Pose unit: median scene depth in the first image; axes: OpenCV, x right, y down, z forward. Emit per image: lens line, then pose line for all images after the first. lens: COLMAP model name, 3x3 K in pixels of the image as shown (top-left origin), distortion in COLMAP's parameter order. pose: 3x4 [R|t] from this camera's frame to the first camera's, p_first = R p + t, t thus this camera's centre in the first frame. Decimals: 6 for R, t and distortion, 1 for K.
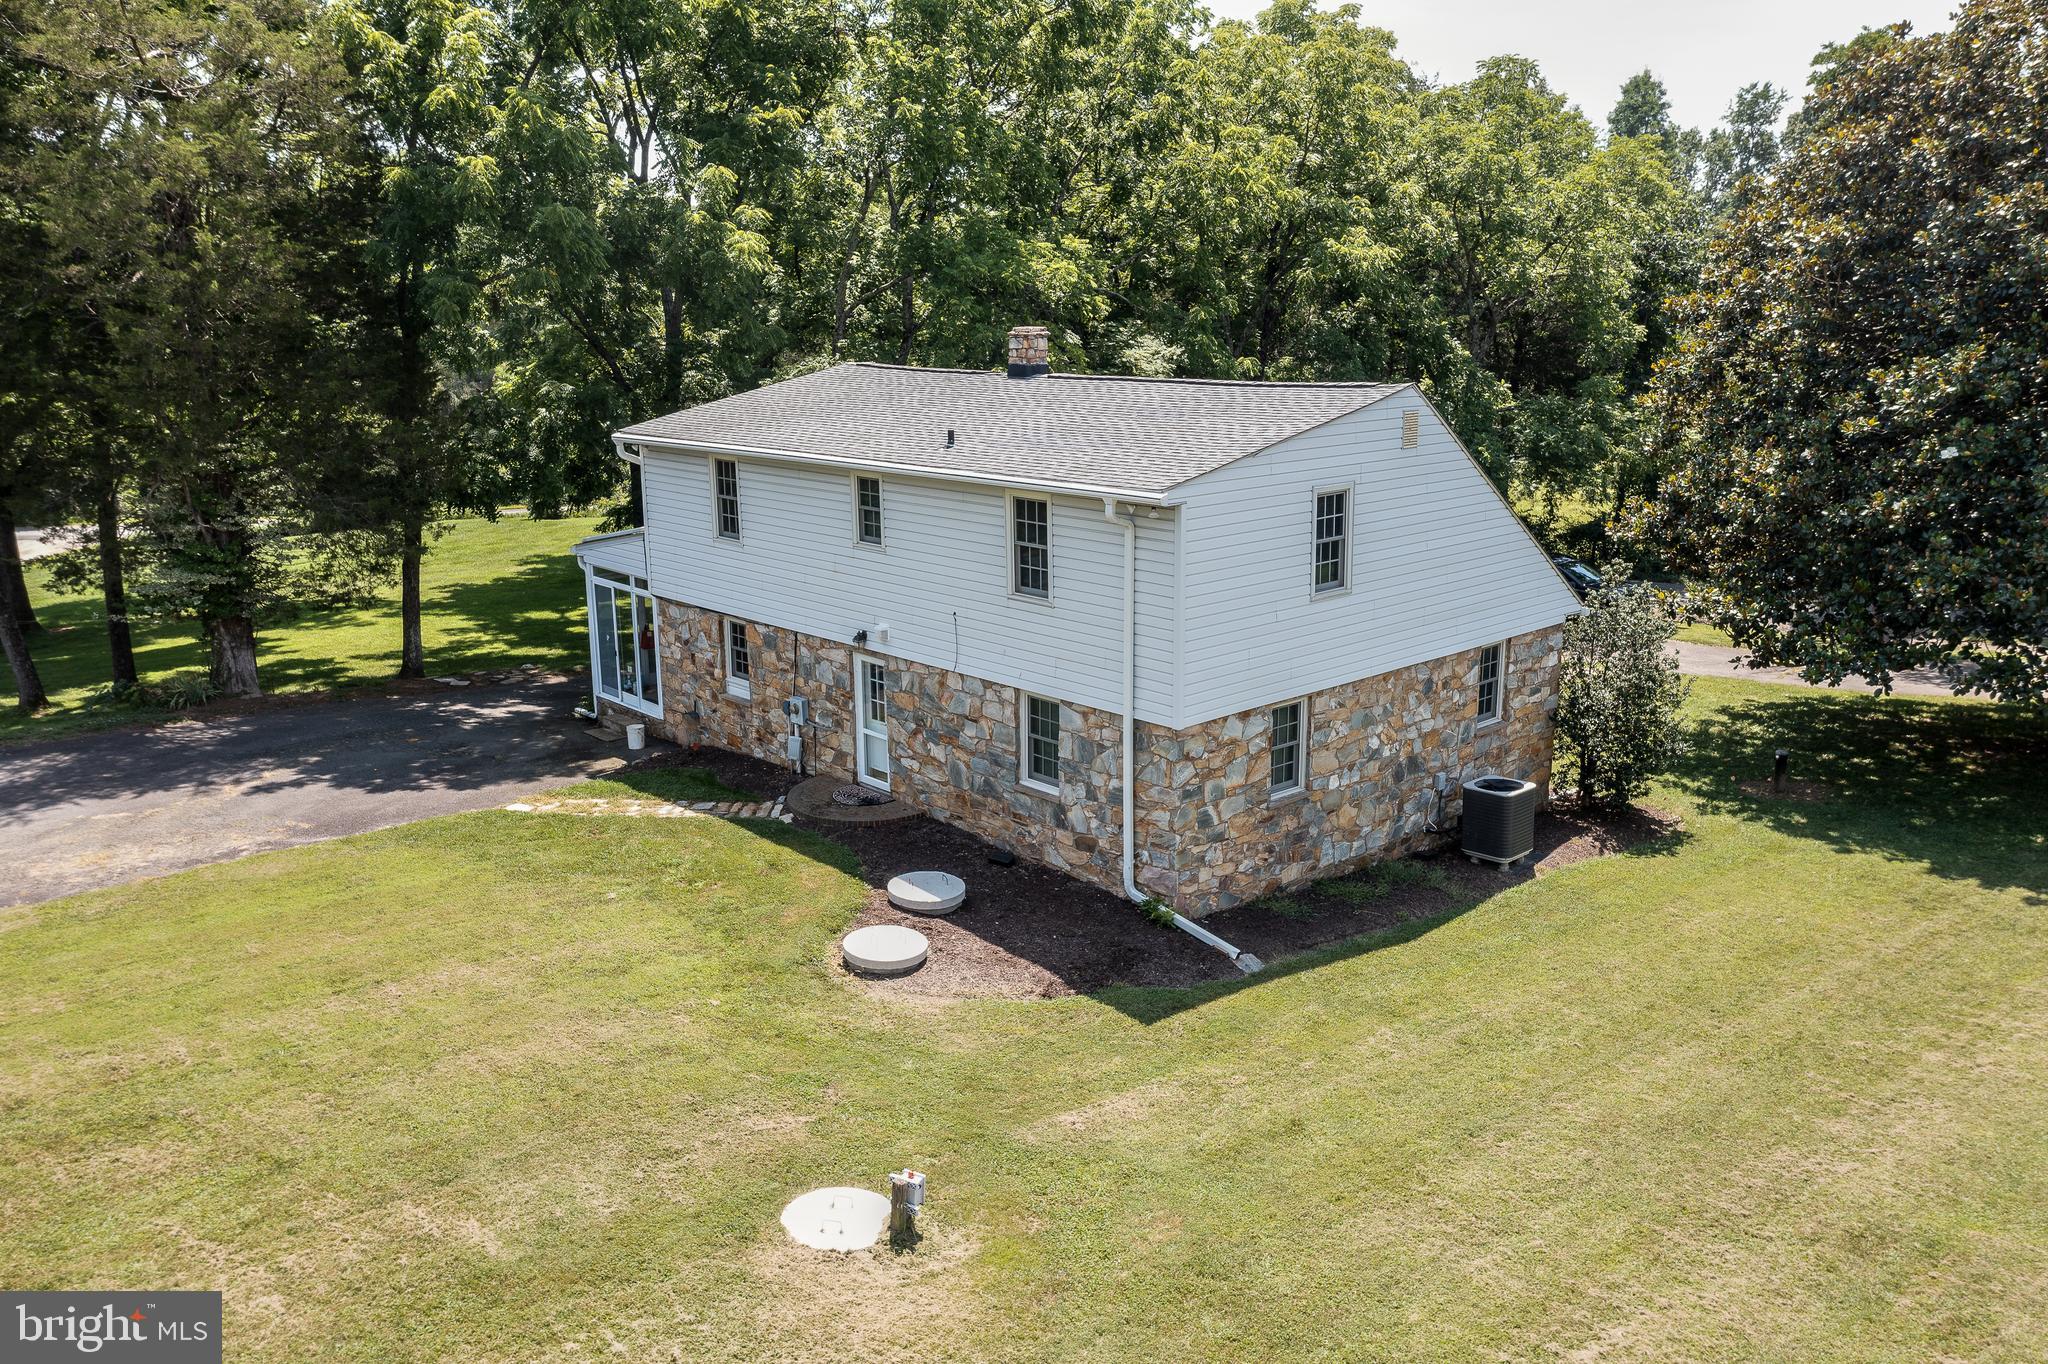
lens RADIAL K [[1625.9, 0, 1012.1], [0, 1625.9, 687.3], [0, 0, 1]] dist [0.002534, -0.000517]
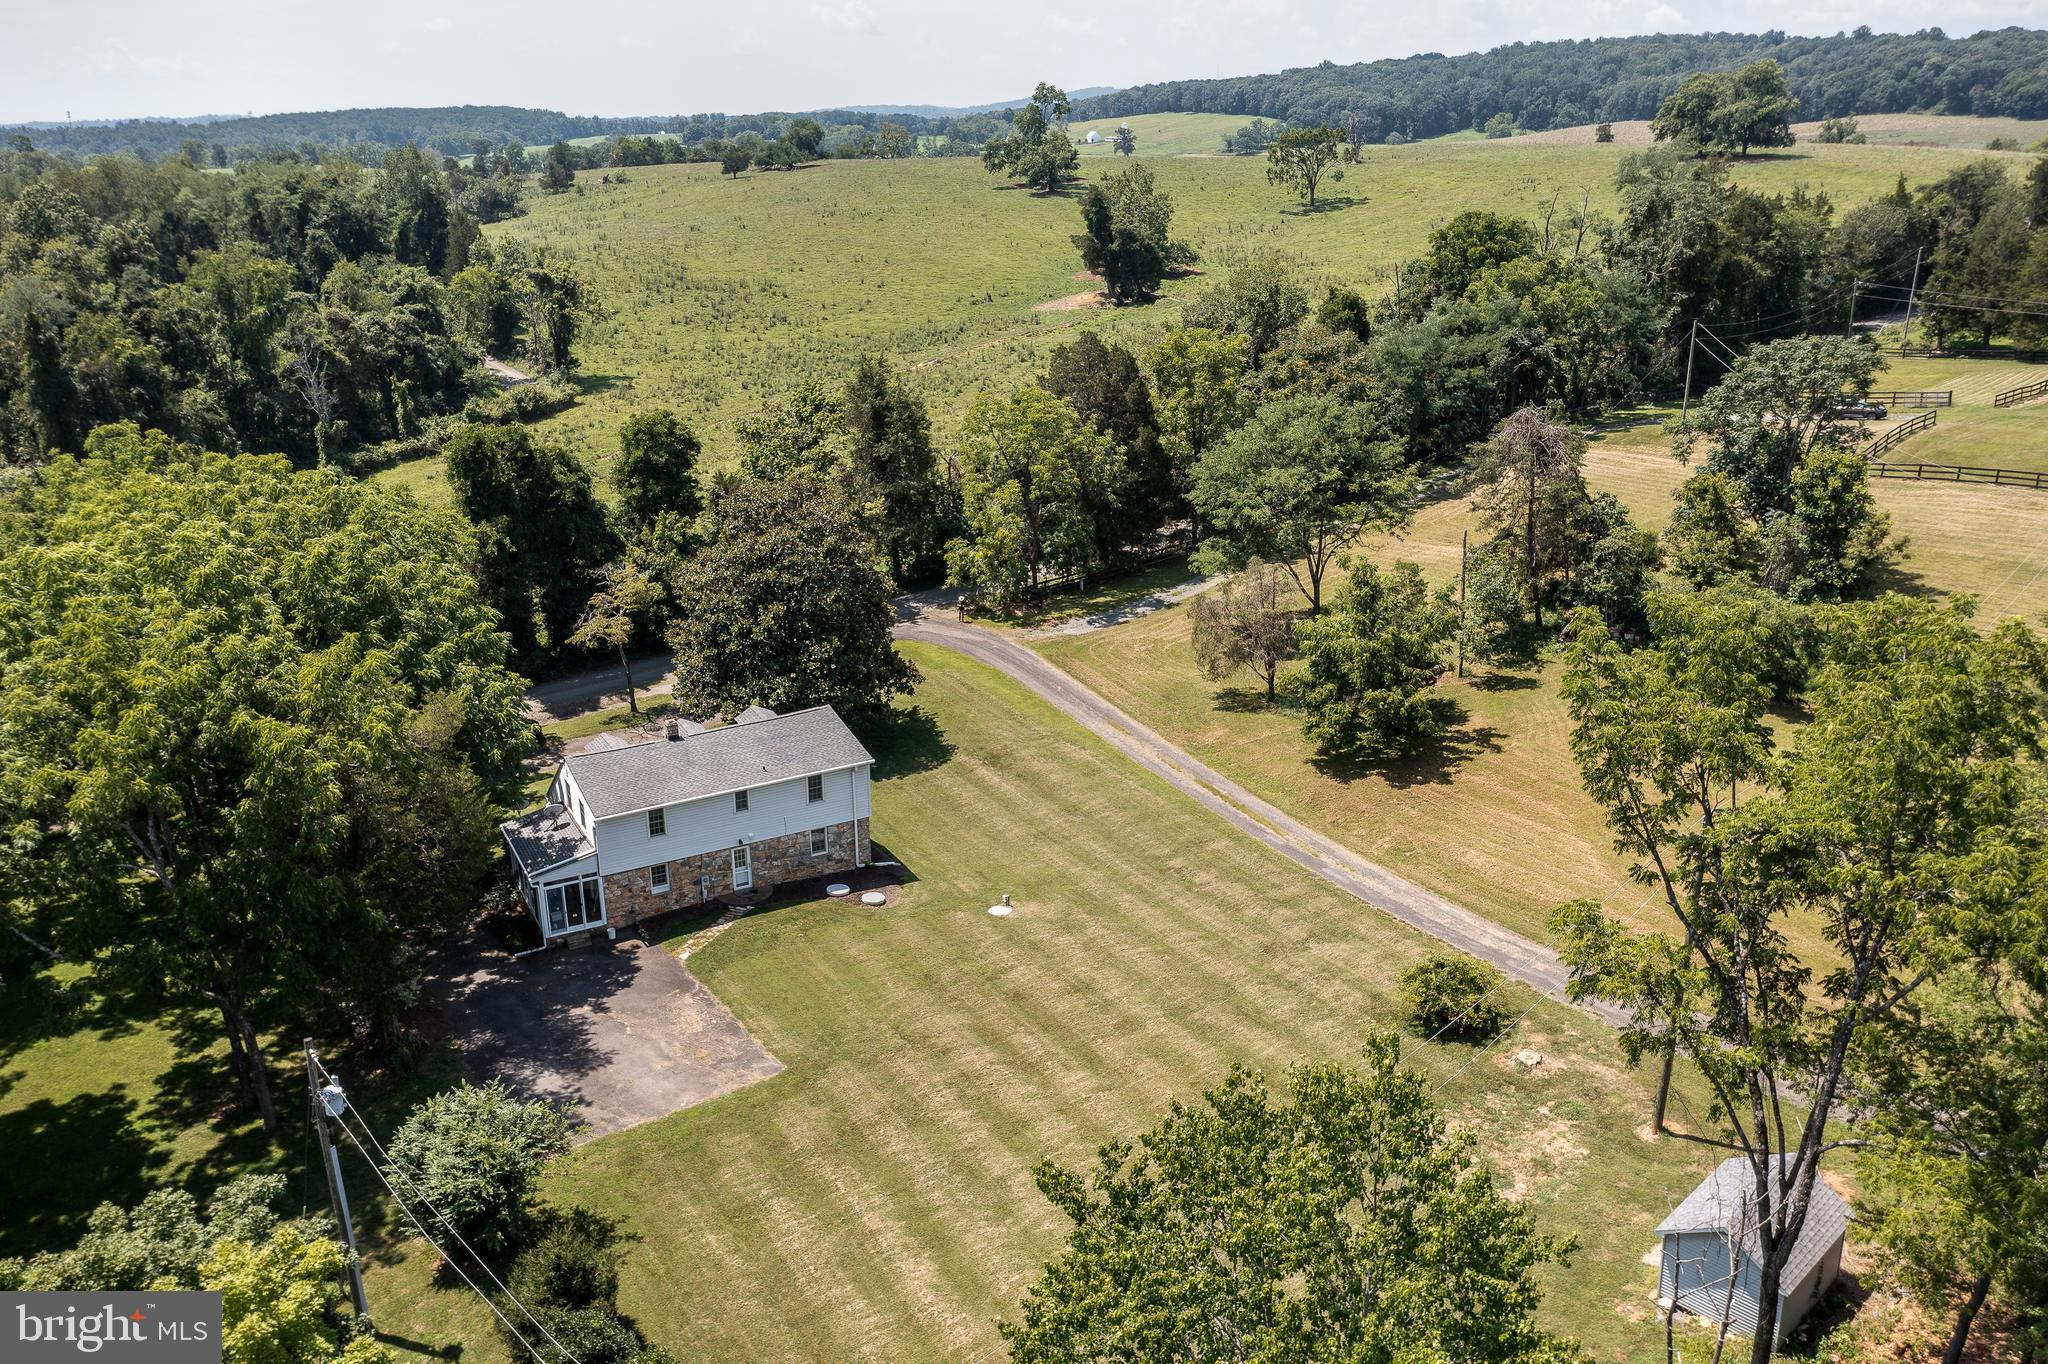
lens RADIAL K [[1625.9, 0, 1024.4], [0, 1625.9, 690.8], [0, 0, 1]] dist [0.002534, -0.000517]
pose [[0.242511, -0.334671, 0.910595, -2.627753], [0.238050, 0.930447, 0.278569, -1.010668], [-0.940489, 0.149211, 0.305312, -0.443881]]
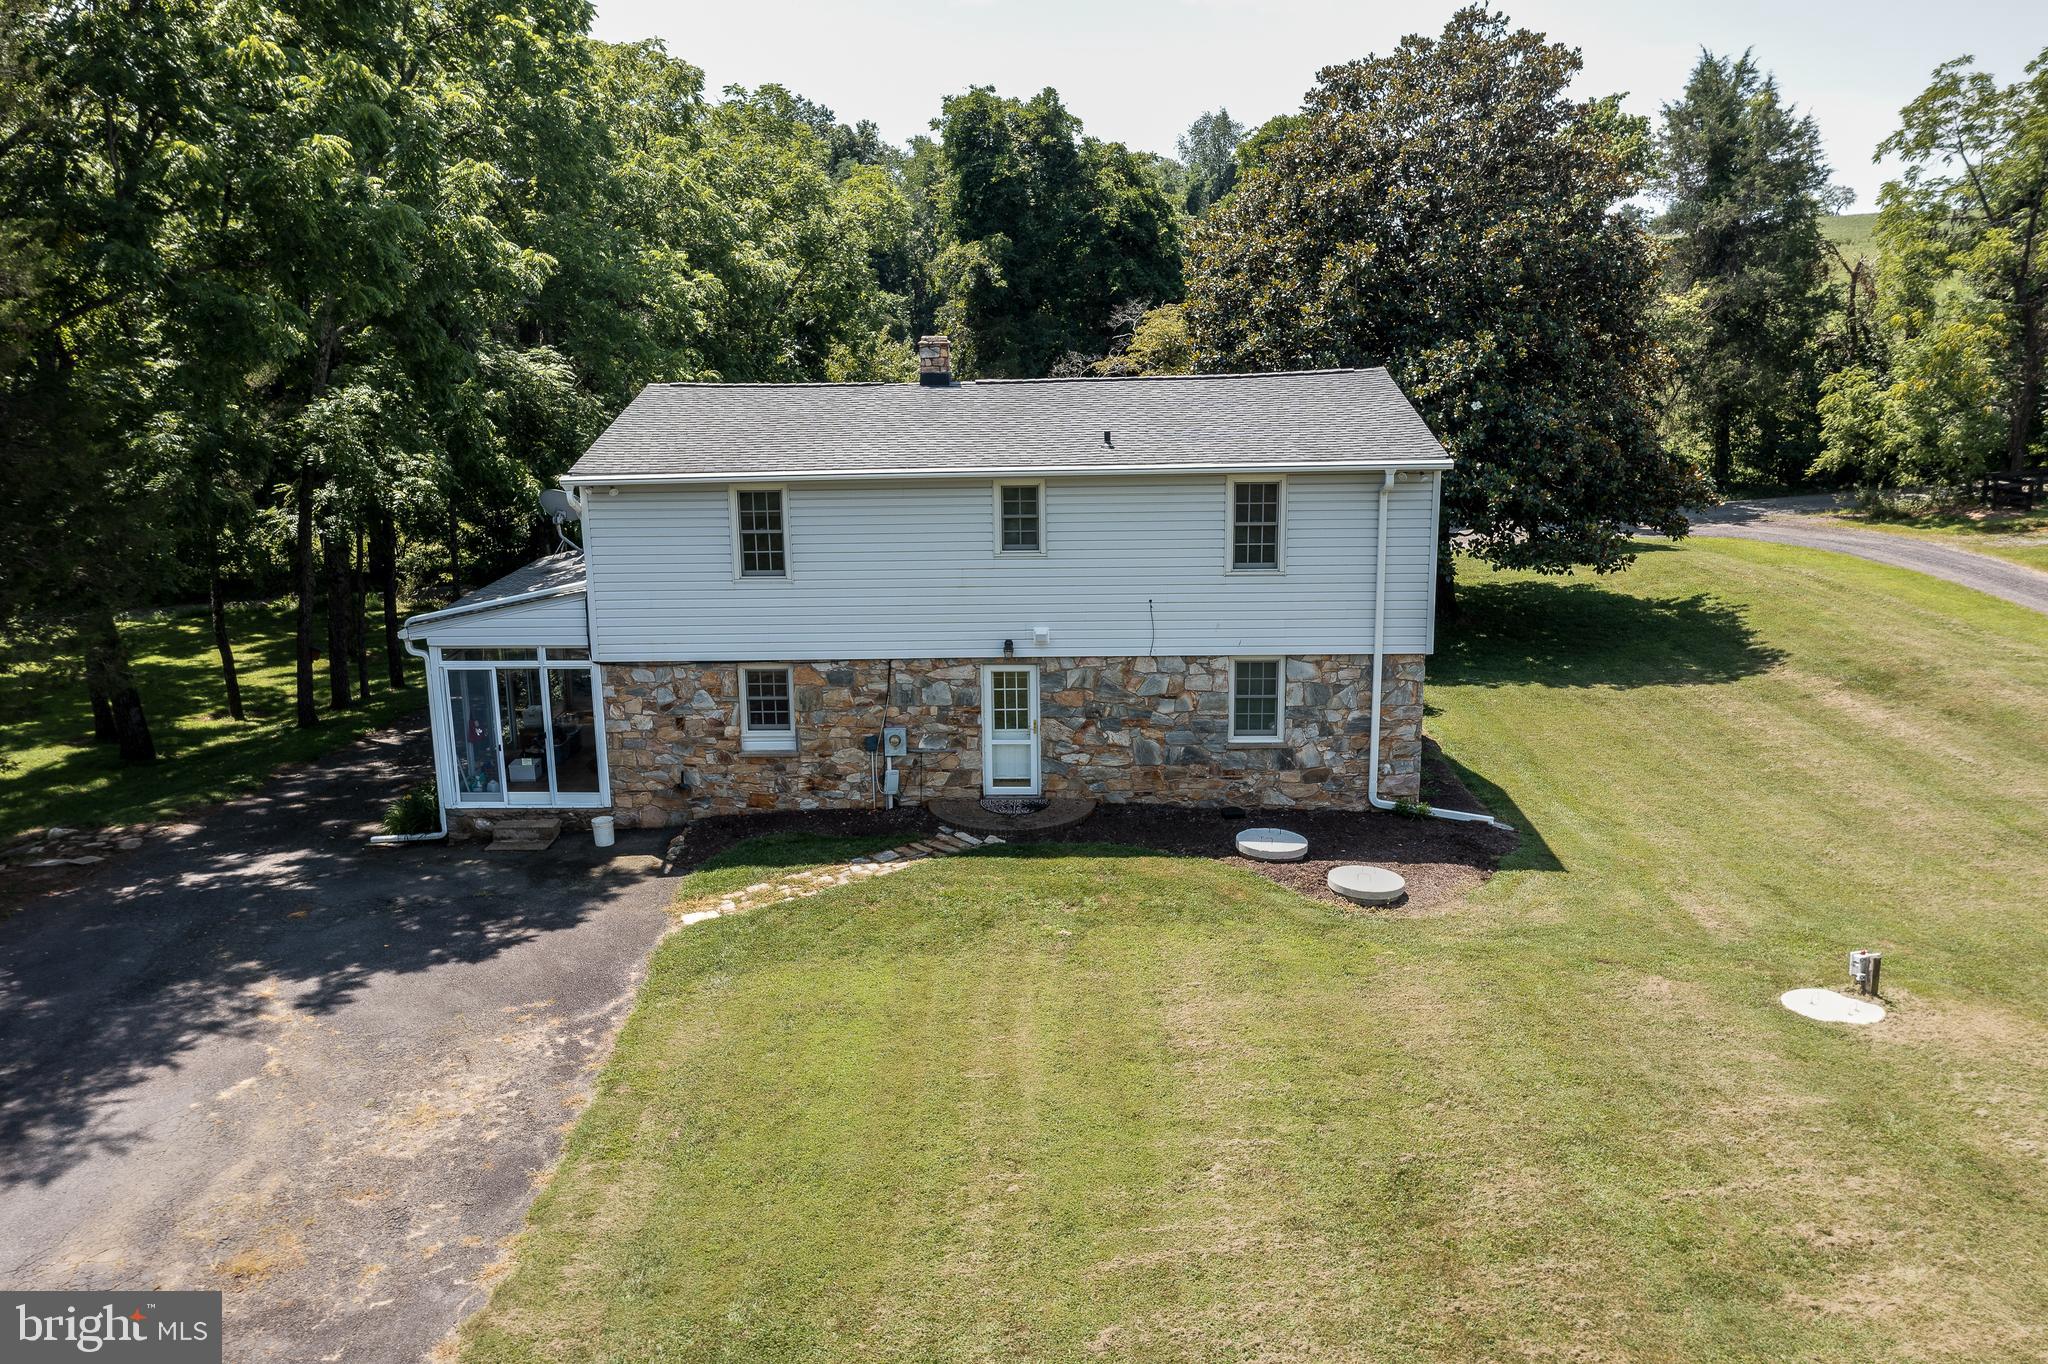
lens RADIAL K [[1625.9, 0, 1042.5], [0, 1625.9, 678.9], [0, 0, 1]] dist [0.002534, -0.000517]
pose [[0.694729, -0.175992, 0.697409, -0.793167], [0.185209, 0.980679, 0.062978, -0.071590], [-0.695018, 0.085413, 0.713901, 0.278320]]
